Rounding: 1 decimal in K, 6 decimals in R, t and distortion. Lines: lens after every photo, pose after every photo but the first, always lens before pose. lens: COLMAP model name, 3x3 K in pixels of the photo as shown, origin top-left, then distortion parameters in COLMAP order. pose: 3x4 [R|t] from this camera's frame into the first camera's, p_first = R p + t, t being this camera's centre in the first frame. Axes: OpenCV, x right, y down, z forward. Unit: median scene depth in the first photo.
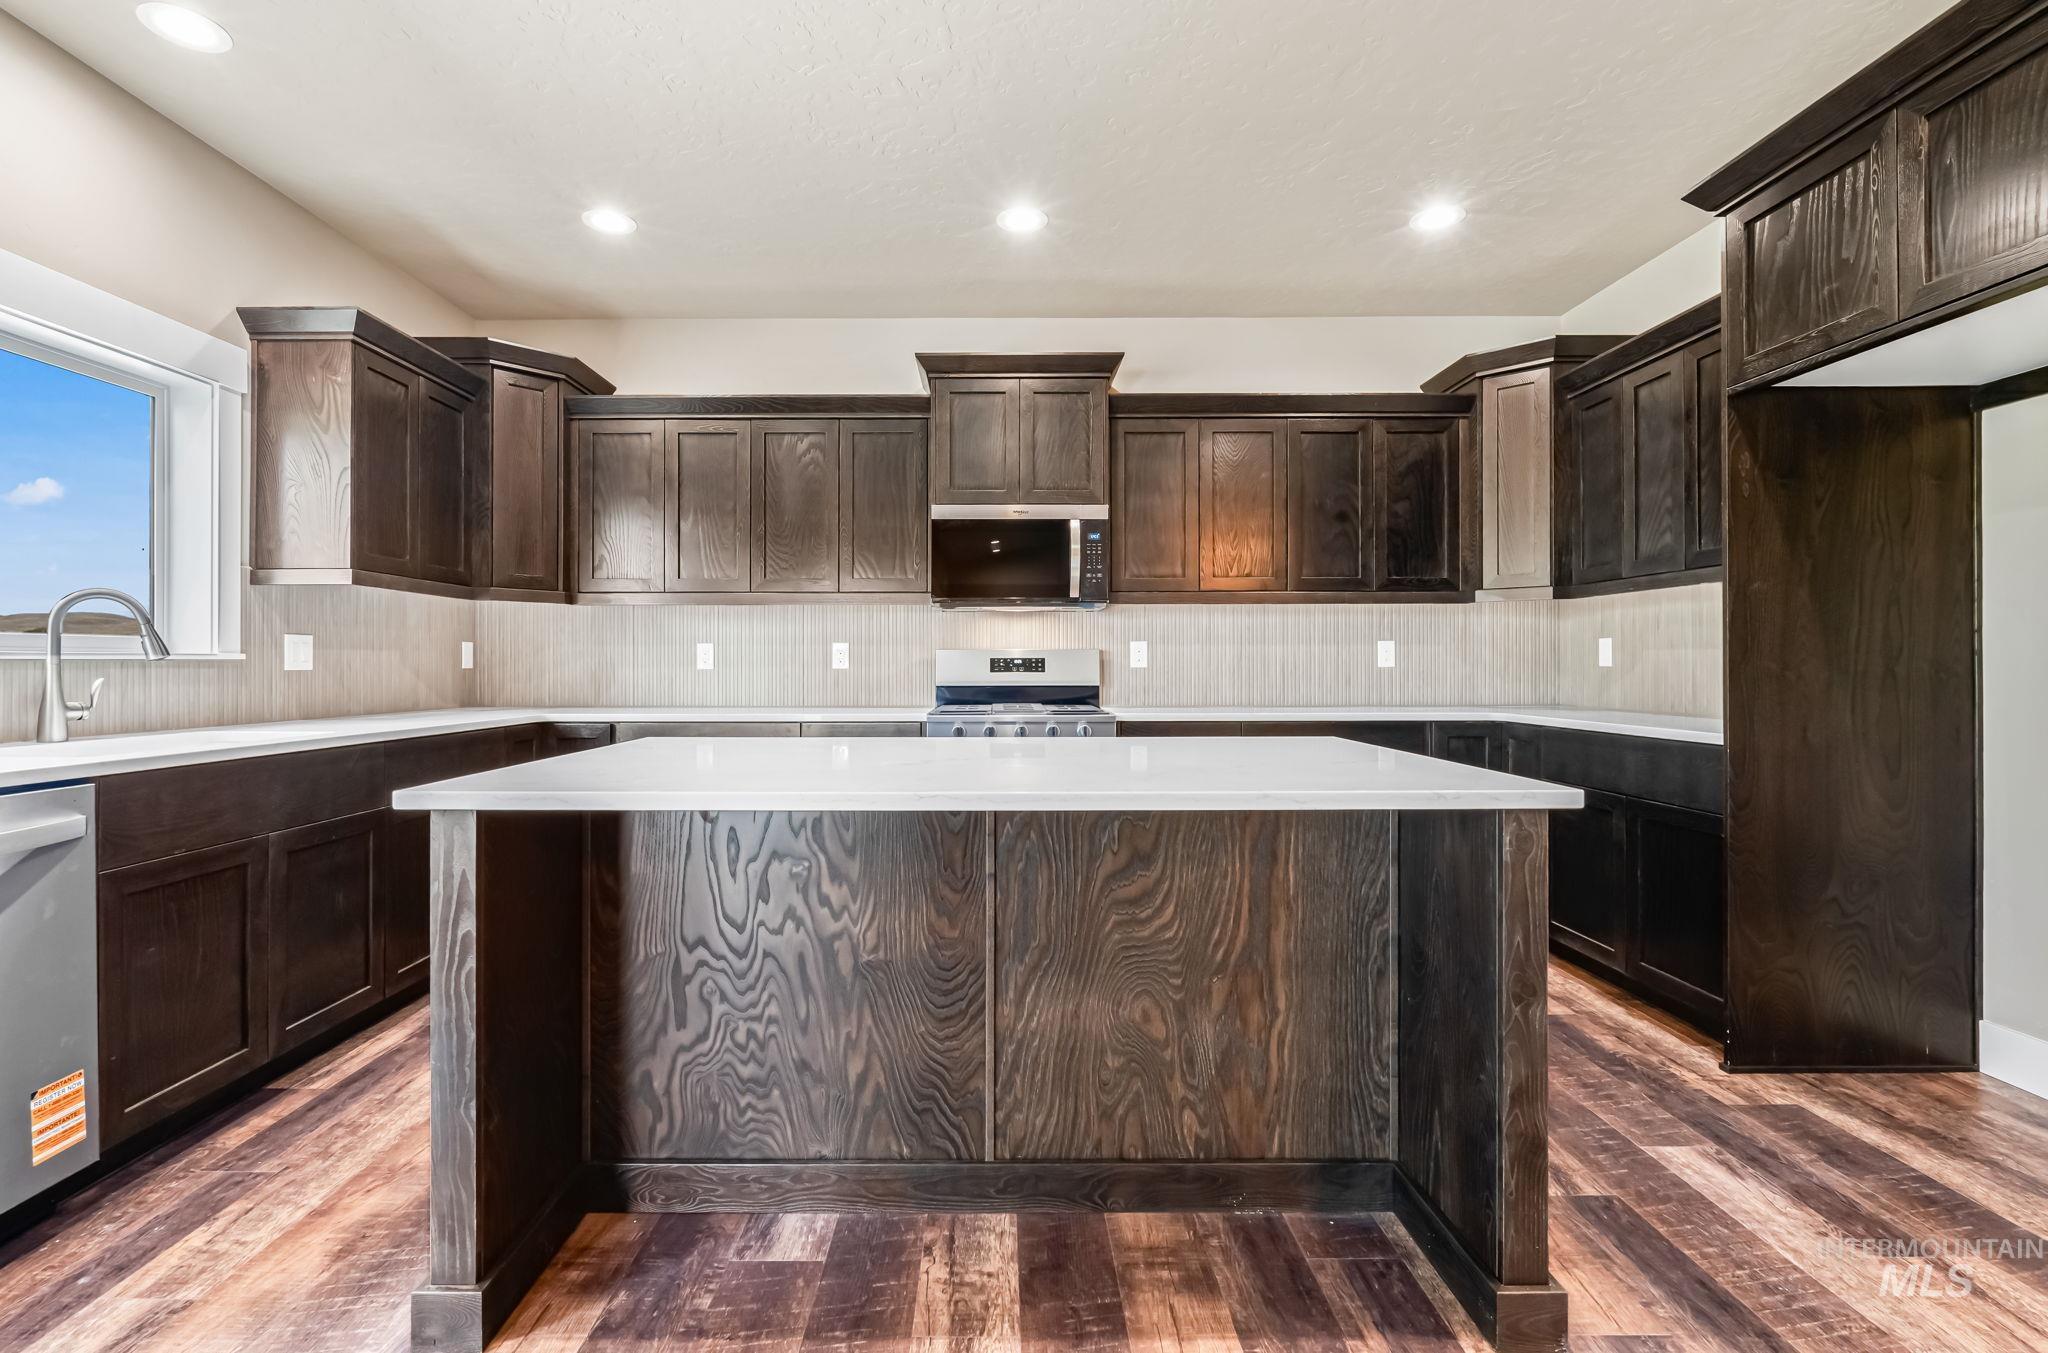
lens RADIAL K [[934.1, 0, 985.1], [0, 934.1, 664.4], [0, 0, 1]] dist [-0.007886, 0.001512]
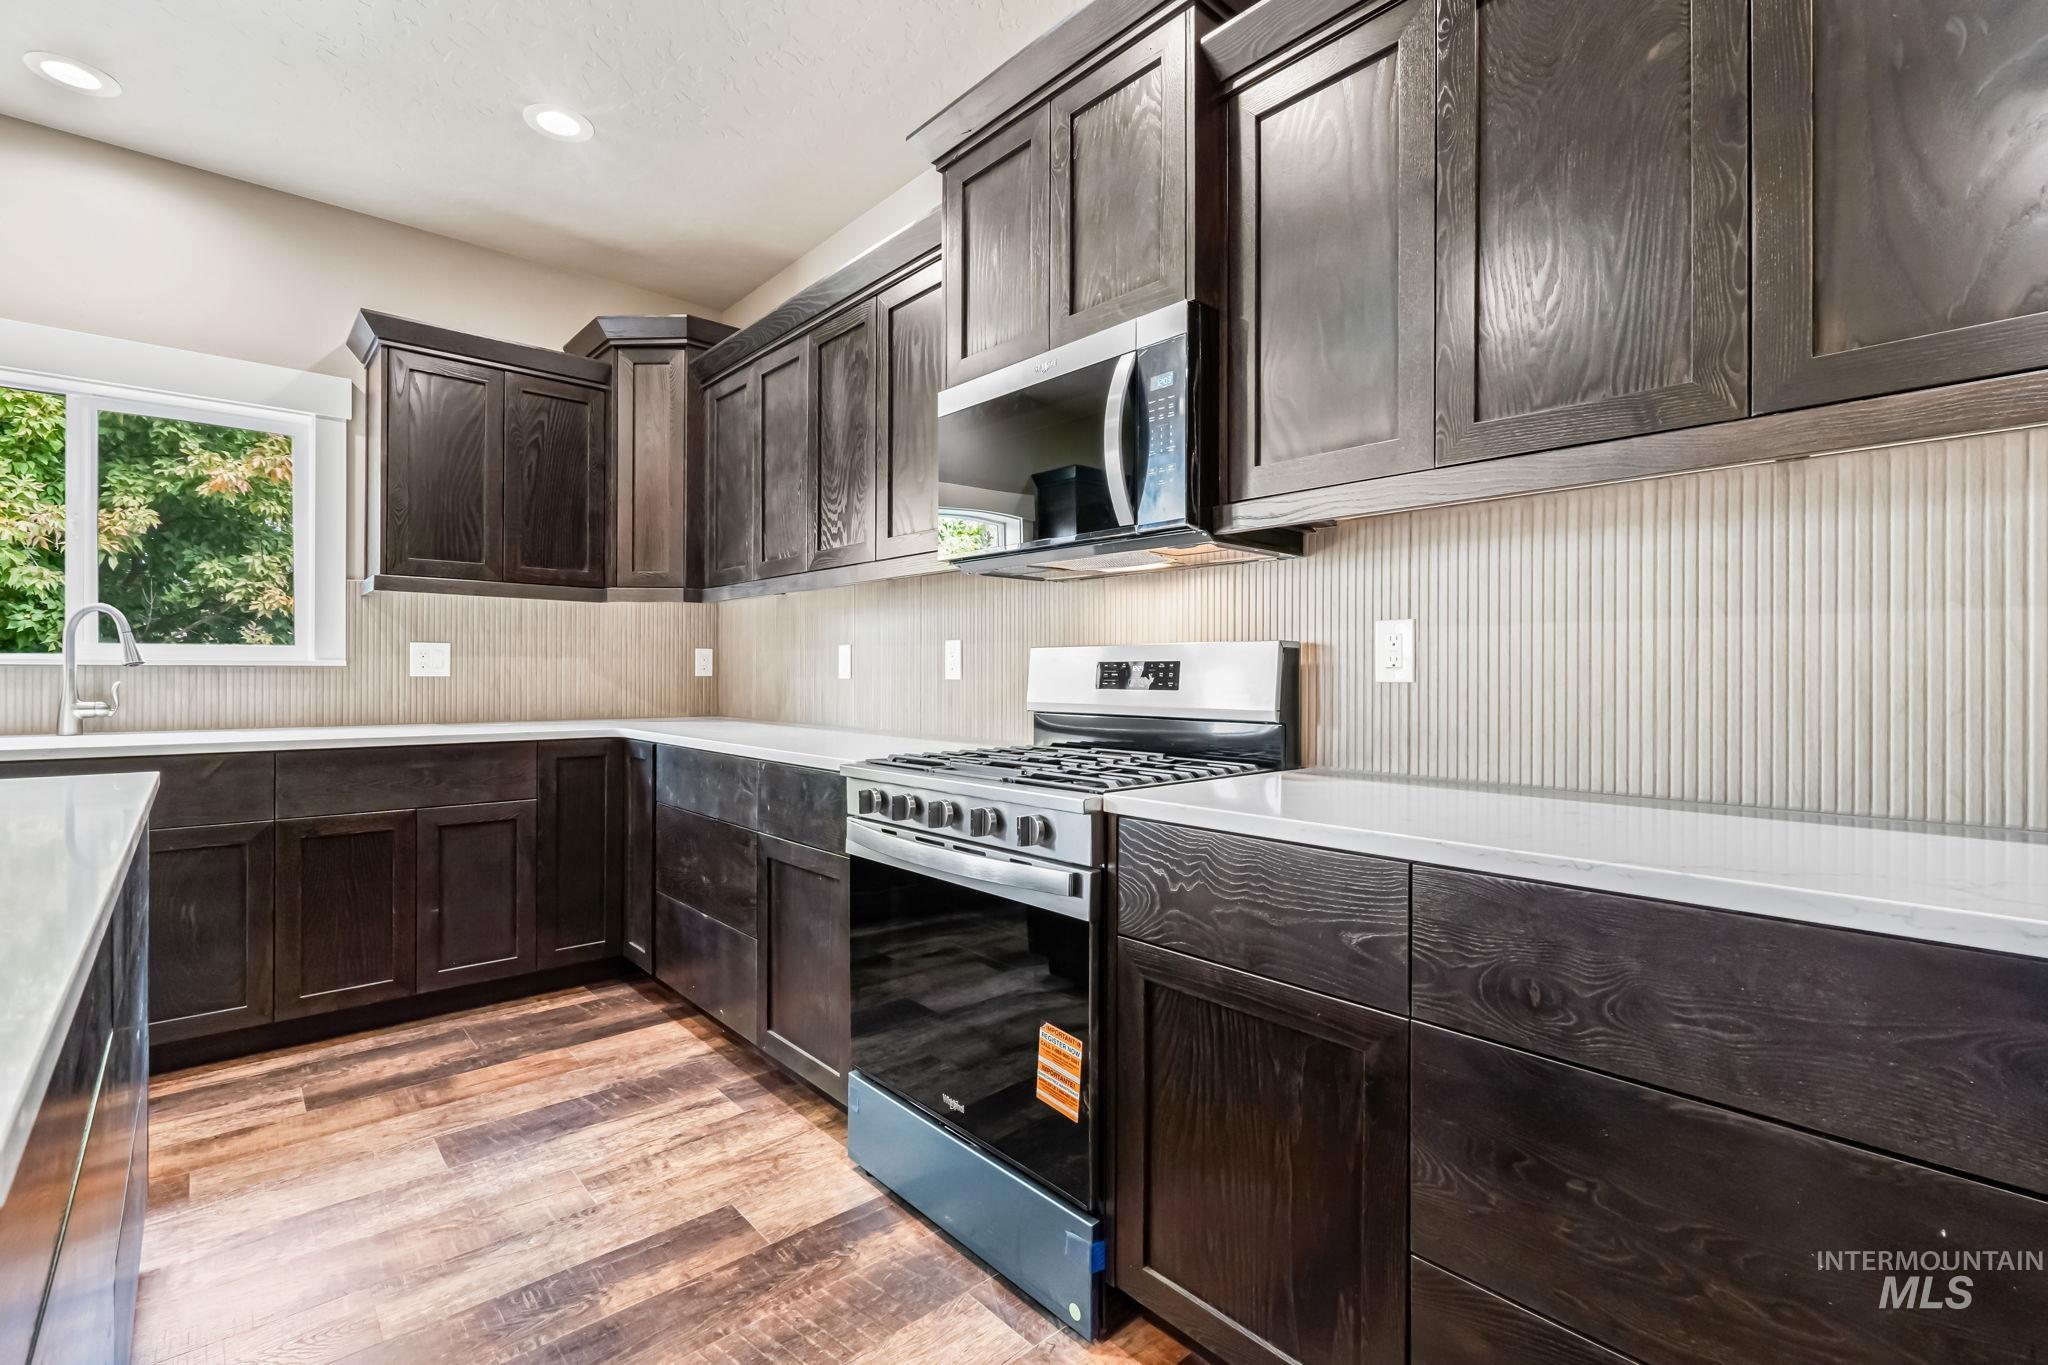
lens RADIAL K [[917.4, 0, 1024.8], [0, 917.4, 686.8], [0, 0, 1]] dist [0.001846, 0.001202]
pose [[0.671679, 0.013539, -0.740718, 0.507246], [-0.004121, 0.999886, 0.014539, 0.000122], [0.740831, -0.006713, 0.671658, 0.852474]]
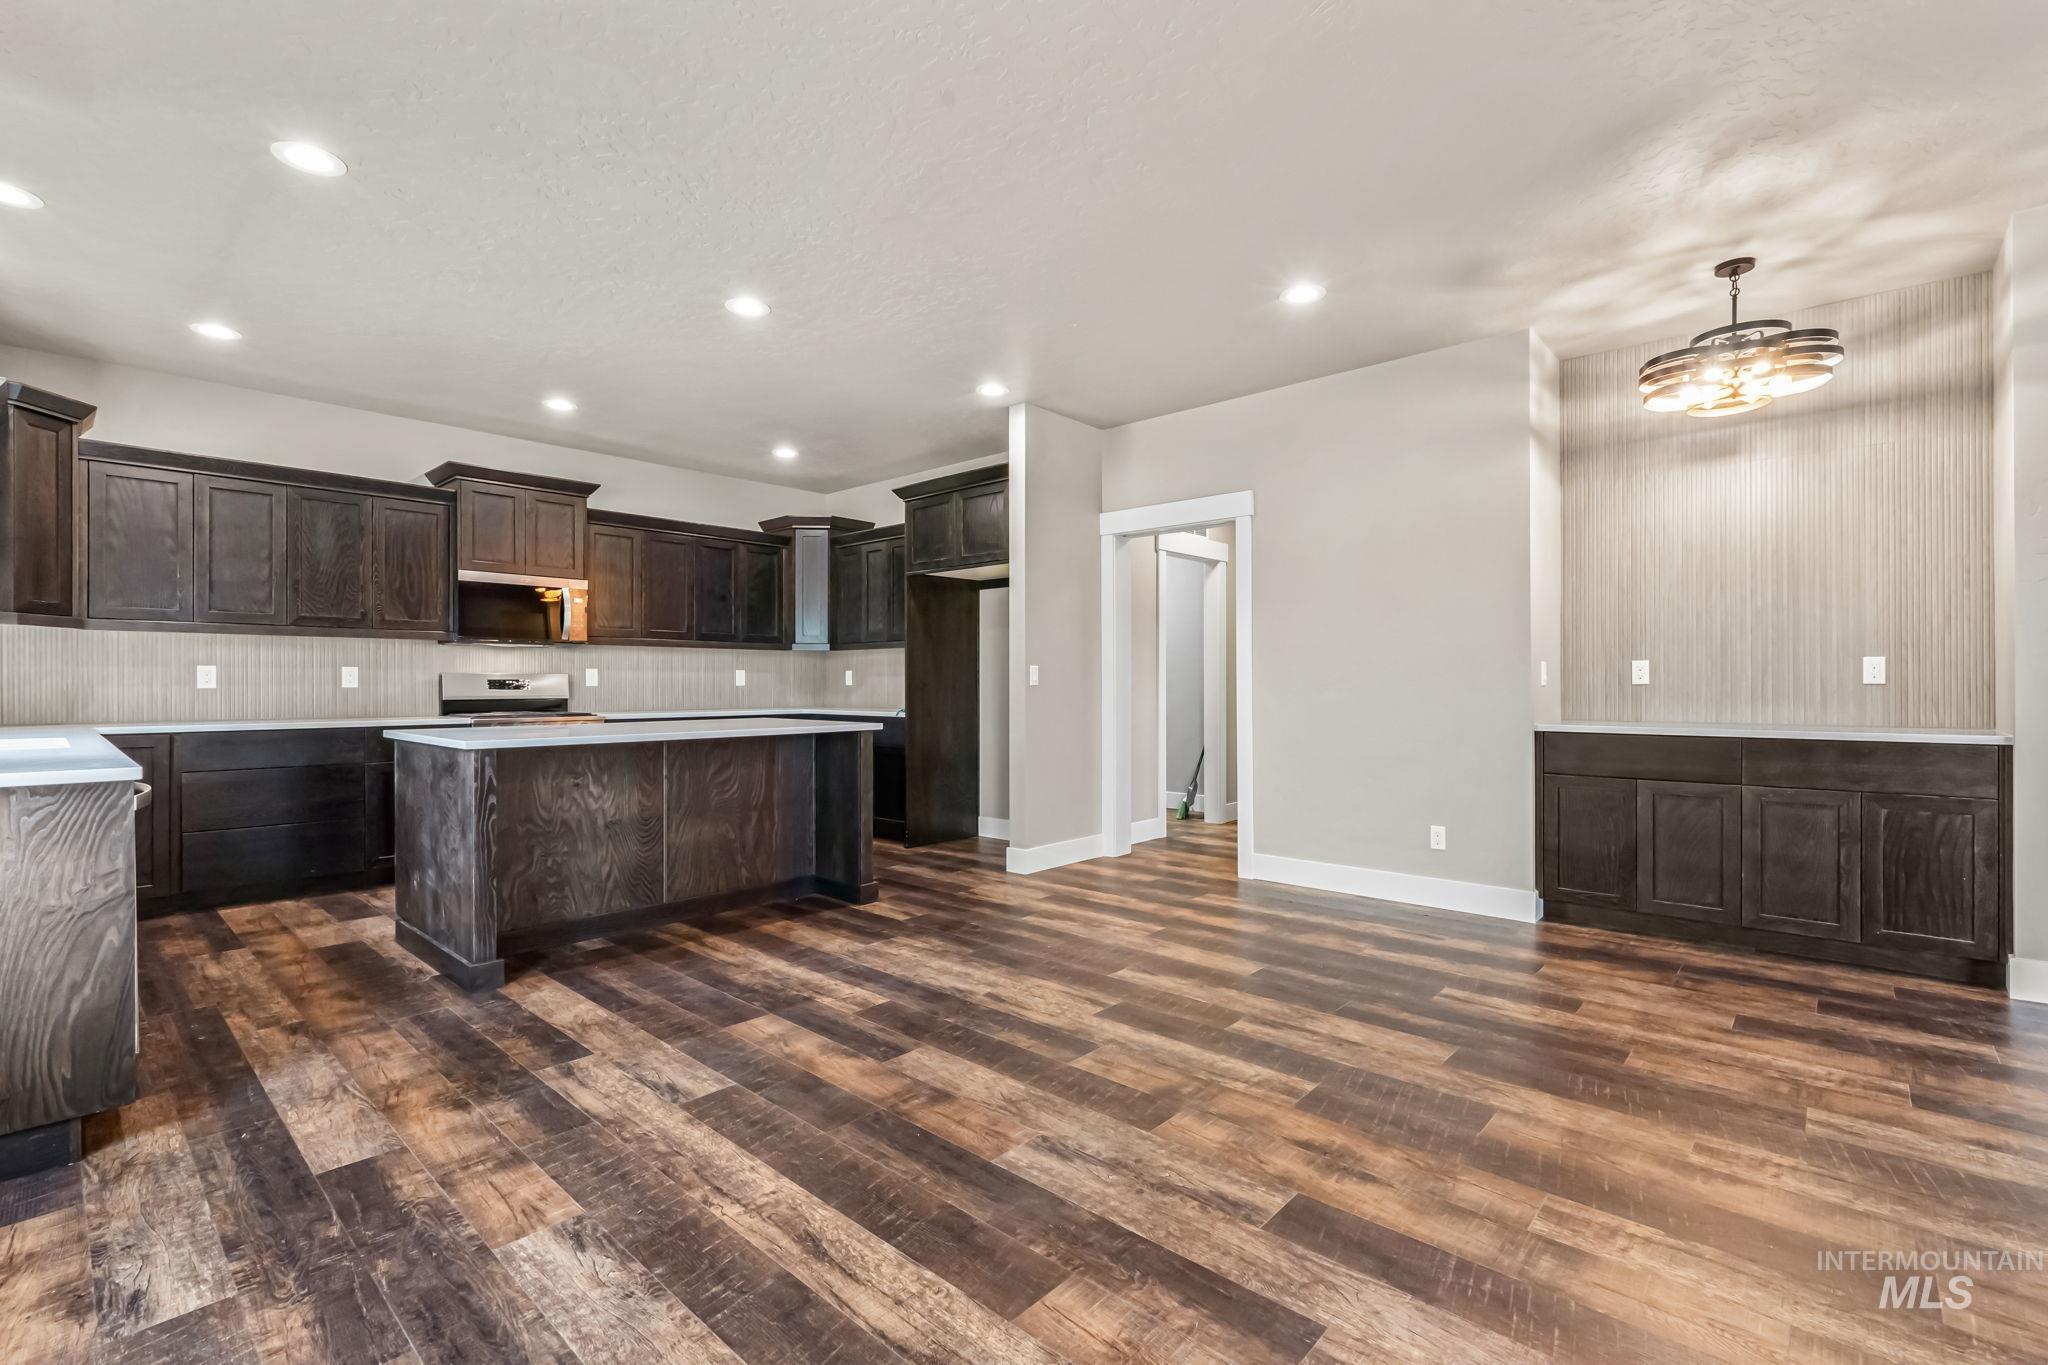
lens RADIAL K [[917.4, 0, 1031.2], [0, 917.4, 677.3], [0, 0, 1]] dist [0.001846, 0.001202]
pose [[0.661526, 0.005154, 0.749905, -0.674299], [-0.000427, 0.999979, -0.006496, -0.001886], [-0.749922, 0.003977, 0.661514, -0.716645]]
